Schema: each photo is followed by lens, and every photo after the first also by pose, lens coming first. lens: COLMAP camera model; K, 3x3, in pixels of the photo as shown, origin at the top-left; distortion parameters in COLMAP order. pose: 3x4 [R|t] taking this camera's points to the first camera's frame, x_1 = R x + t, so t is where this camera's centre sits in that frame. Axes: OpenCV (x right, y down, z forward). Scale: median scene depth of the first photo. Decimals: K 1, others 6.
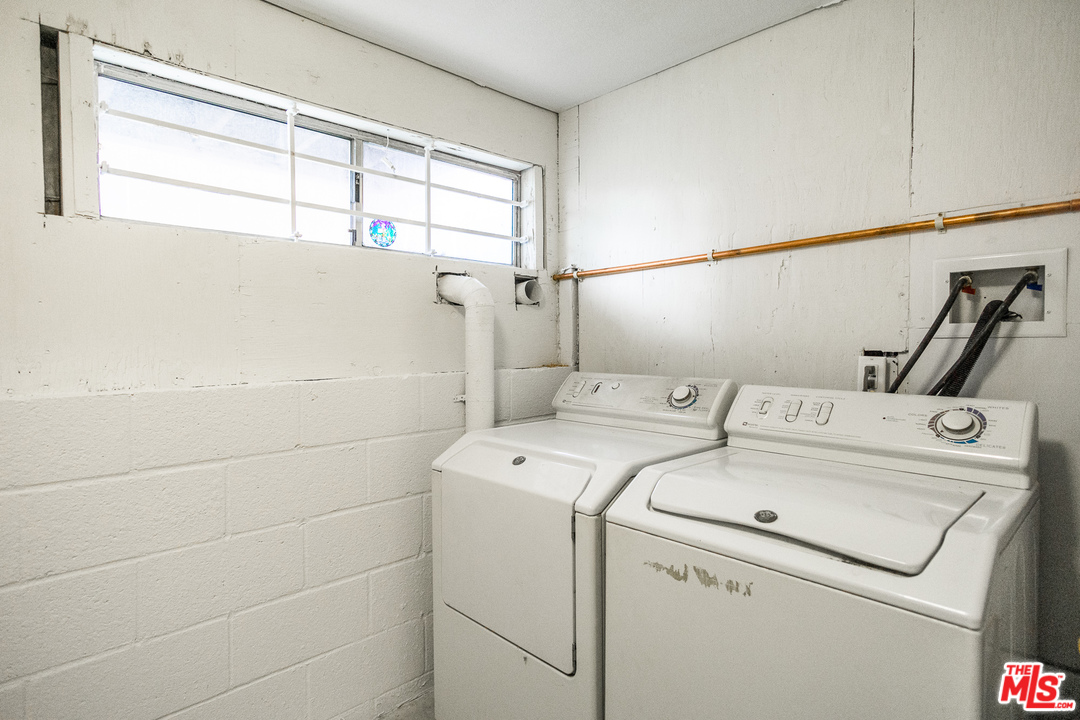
lens RADIAL K [[568.7, 0, 540.1], [0, 568.7, 354.5], [0, 0, 1]] dist [0.004763, 0.000823]
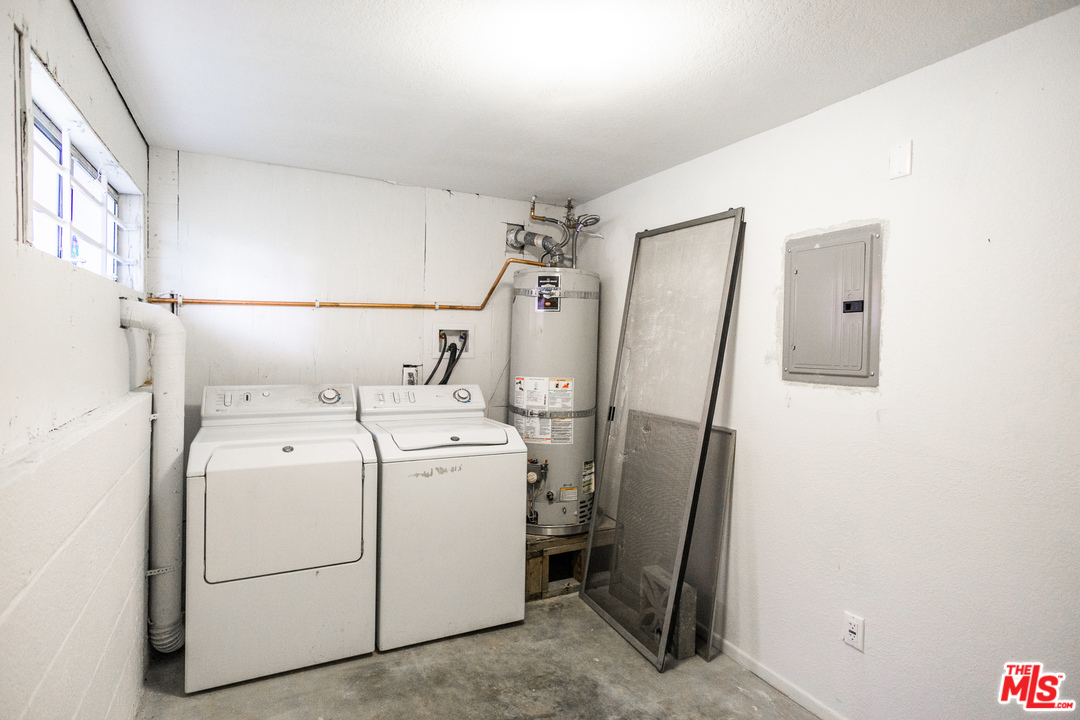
lens RADIAL K [[568.7, 0, 537.9], [0, 568.7, 358.3], [0, 0, 1]] dist [0.004763, 0.000823]
pose [[0.284525, -0.018195, 0.958496, -1.230946], [0.005064, 0.999834, 0.017477, -0.063462], [-0.958655, -0.000119, 0.284570, -0.005771]]
